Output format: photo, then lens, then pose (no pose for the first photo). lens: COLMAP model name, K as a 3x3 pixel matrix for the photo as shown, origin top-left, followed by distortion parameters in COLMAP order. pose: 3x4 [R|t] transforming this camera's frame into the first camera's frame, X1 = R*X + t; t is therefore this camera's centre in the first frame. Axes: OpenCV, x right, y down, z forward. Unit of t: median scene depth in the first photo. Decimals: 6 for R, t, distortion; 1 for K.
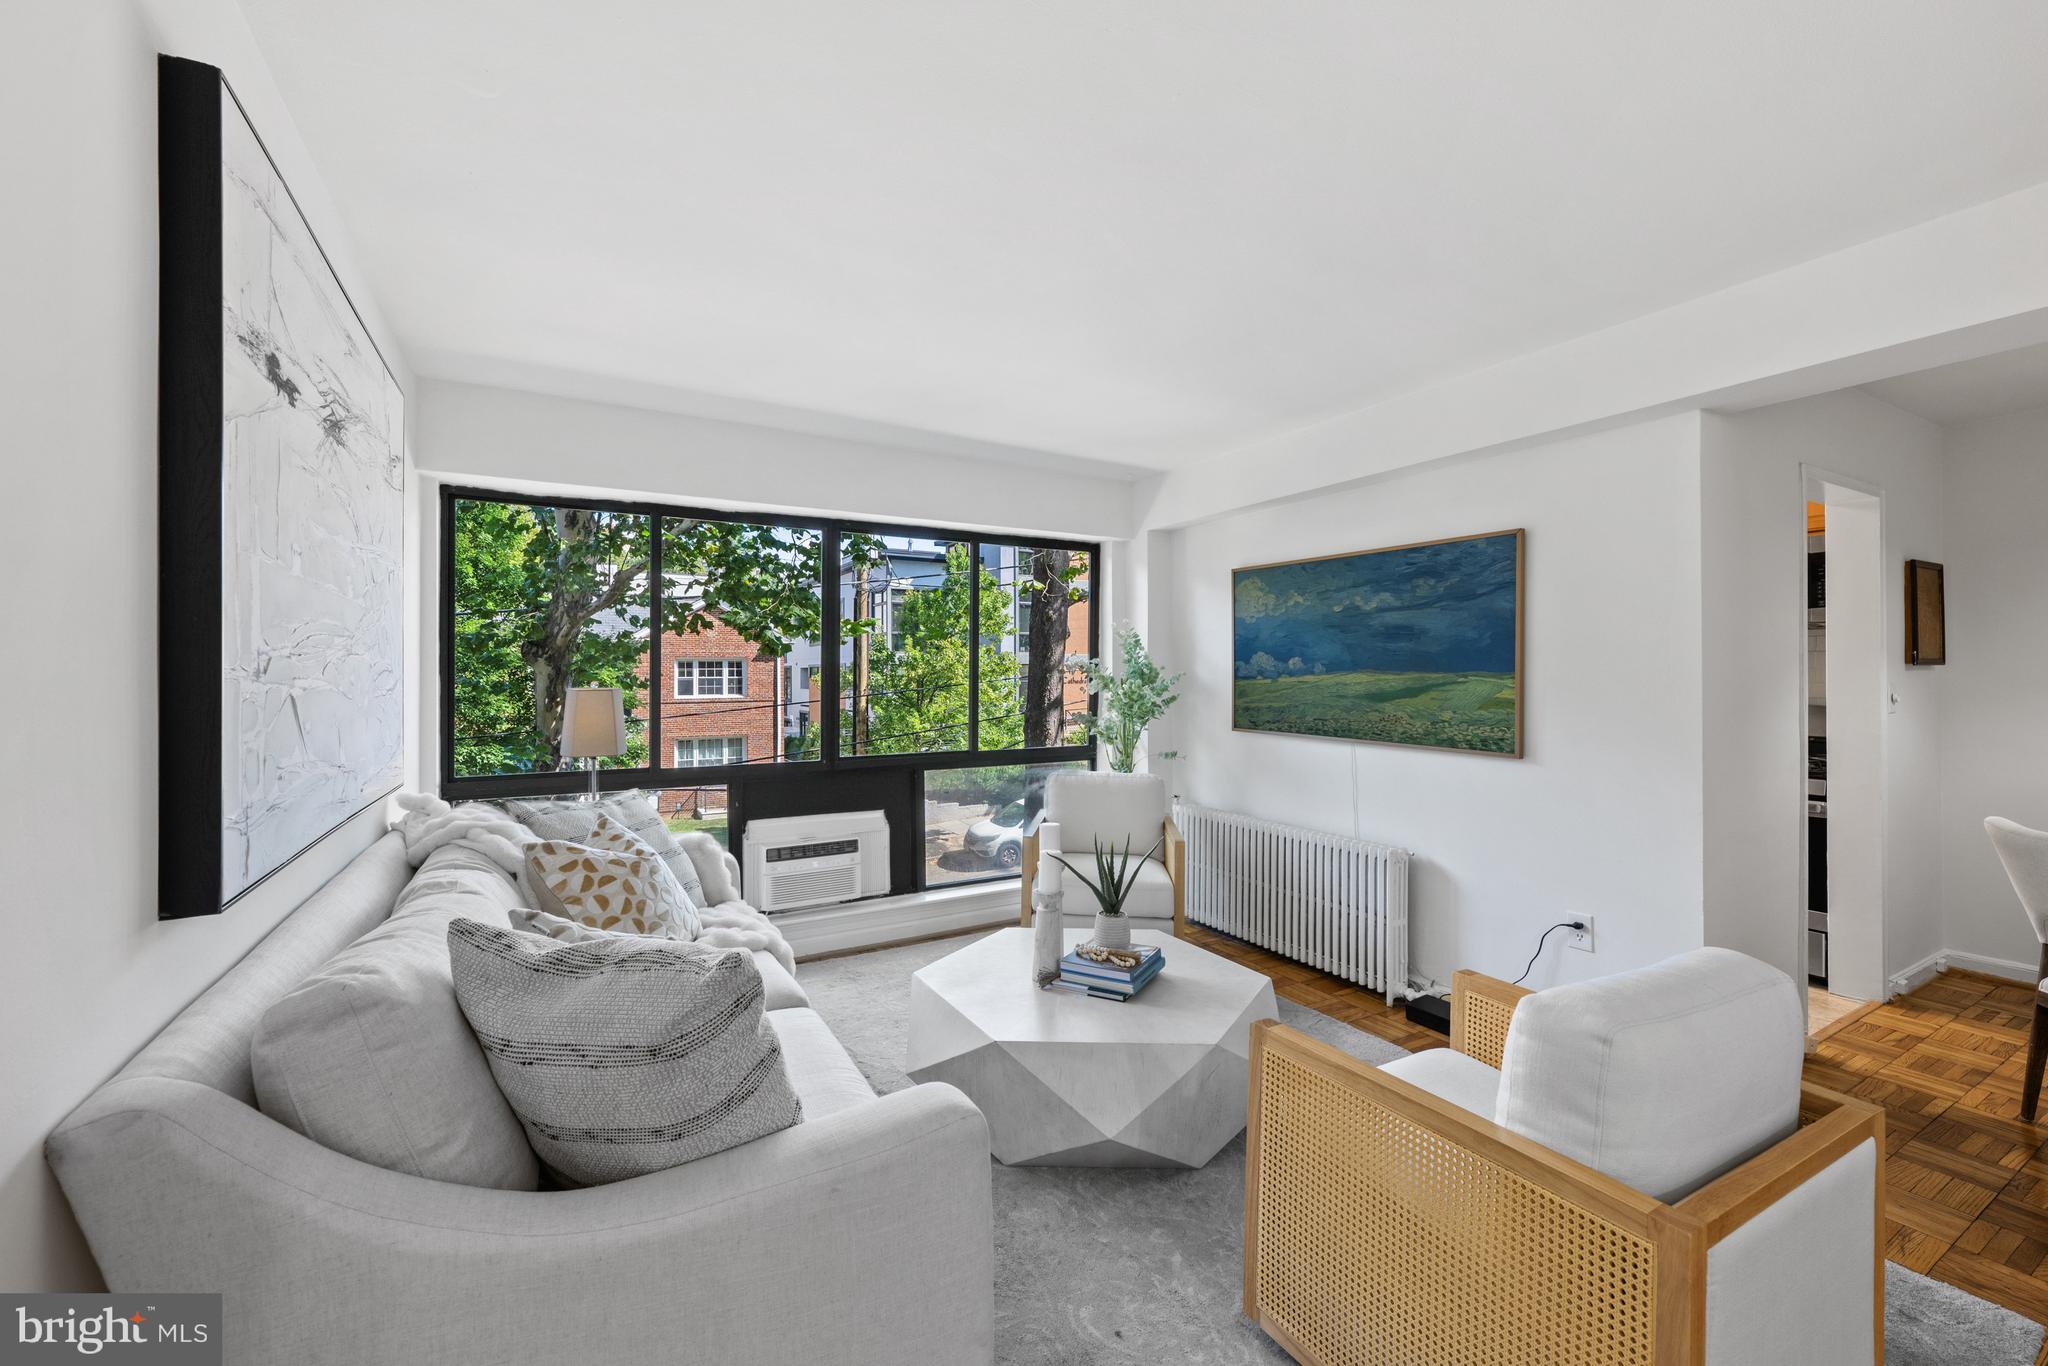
lens RADIAL K [[823.9, 0, 1033.5], [0, 823.9, 673.5], [0, 0, 1]] dist [-0.001349, 0.000005]
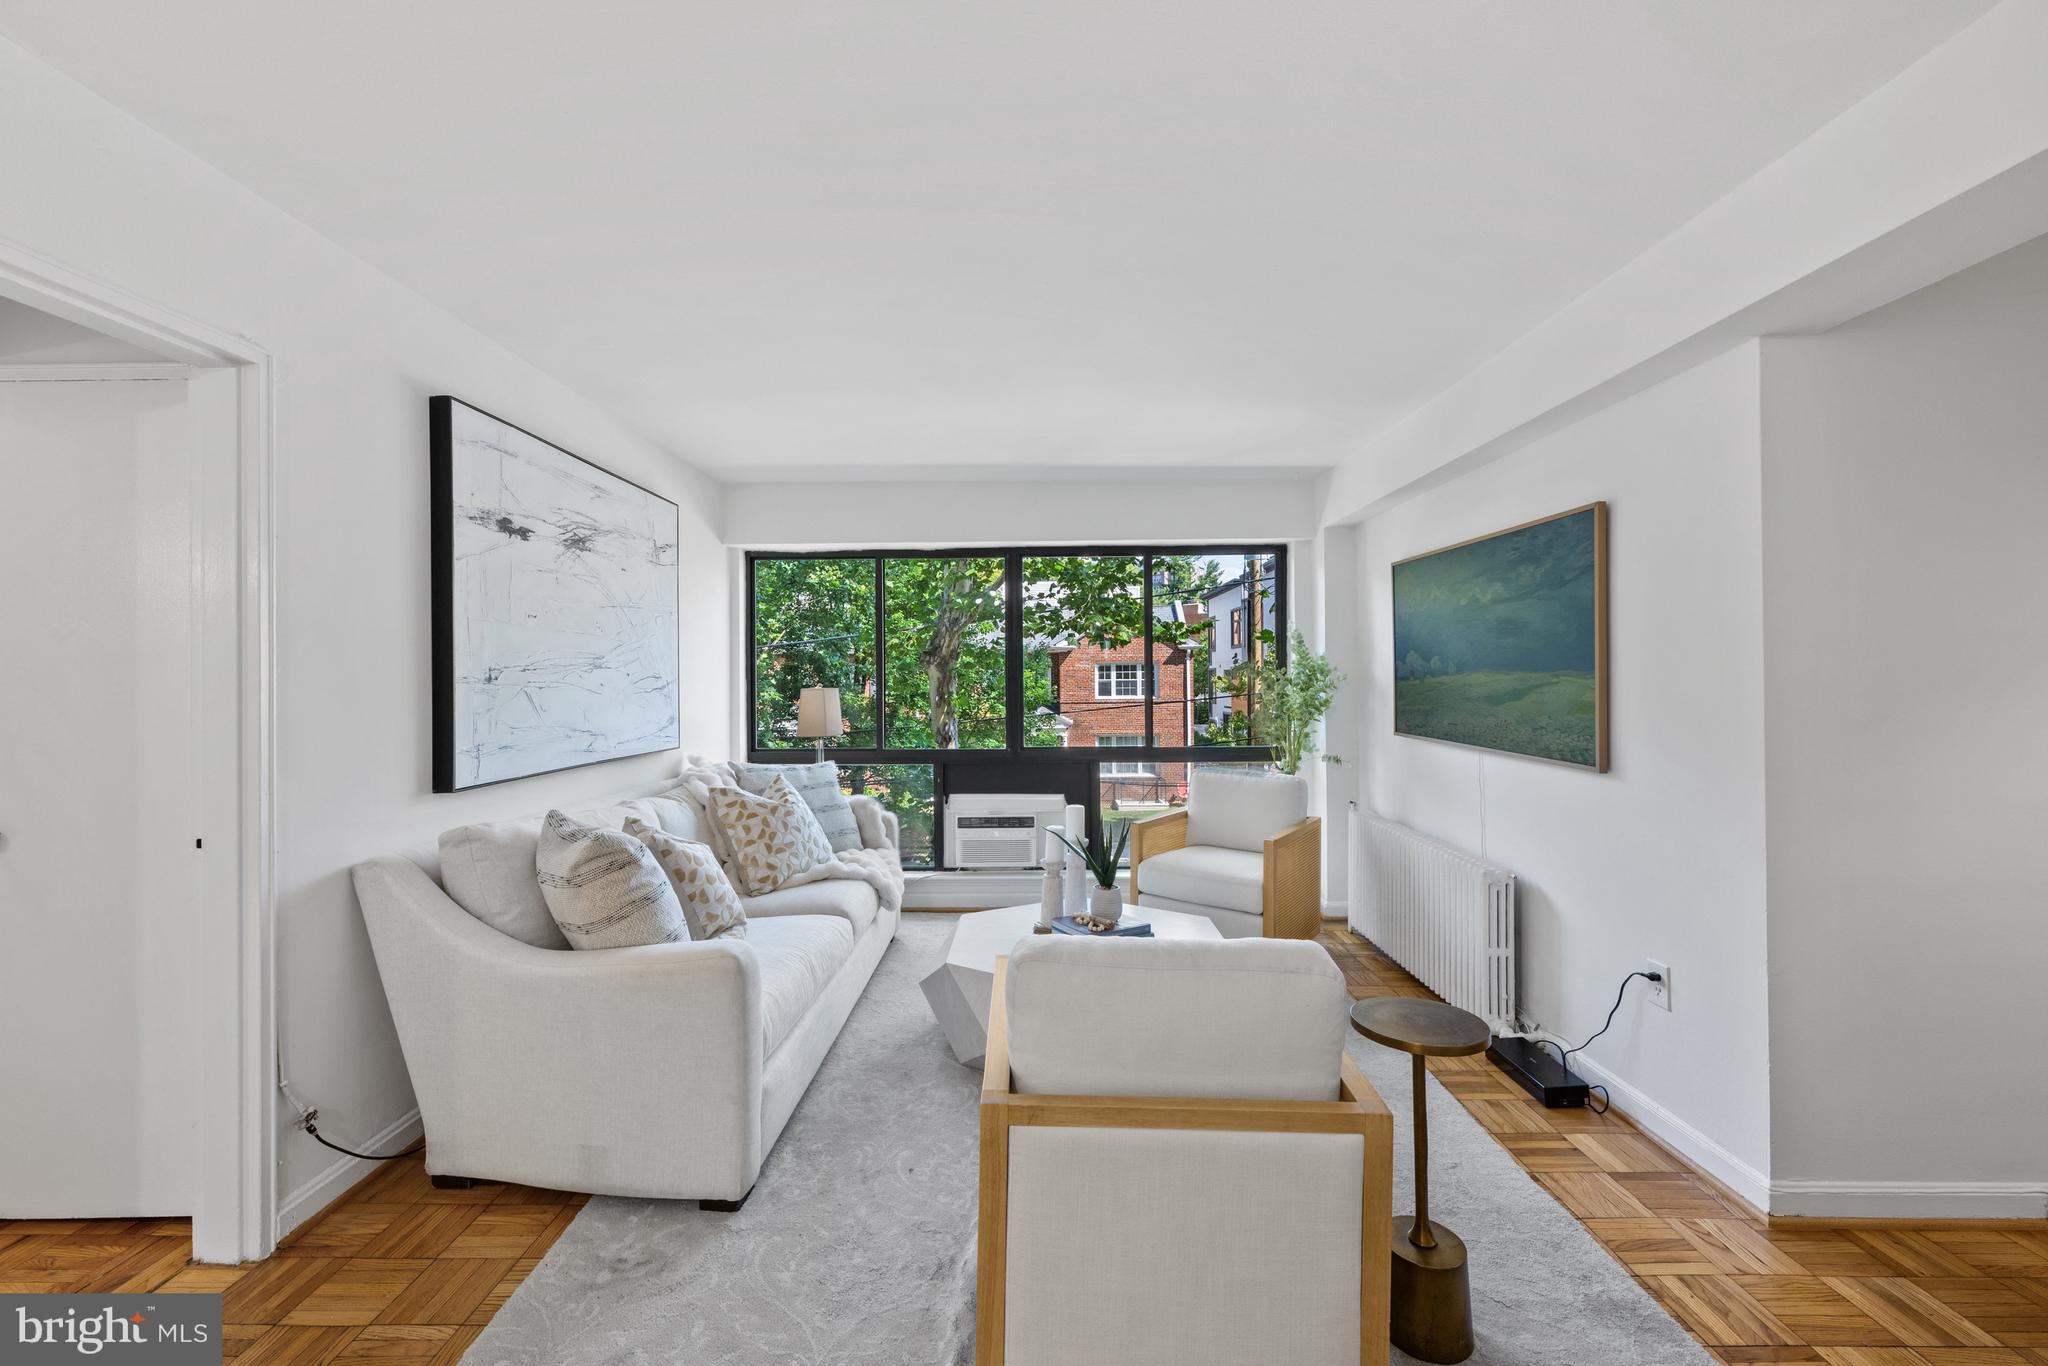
lens RADIAL K [[819.2, 0, 1020.7], [0, 819.2, 678.5], [0, 0, 1]] dist [-0.001143, -0.000136]
pose [[0.862172, -0.004458, -0.506597, 0.443849], [0.006467, 0.999977, 0.002206, 0.000238], [0.506575, -0.005178, 0.862180, -0.026287]]
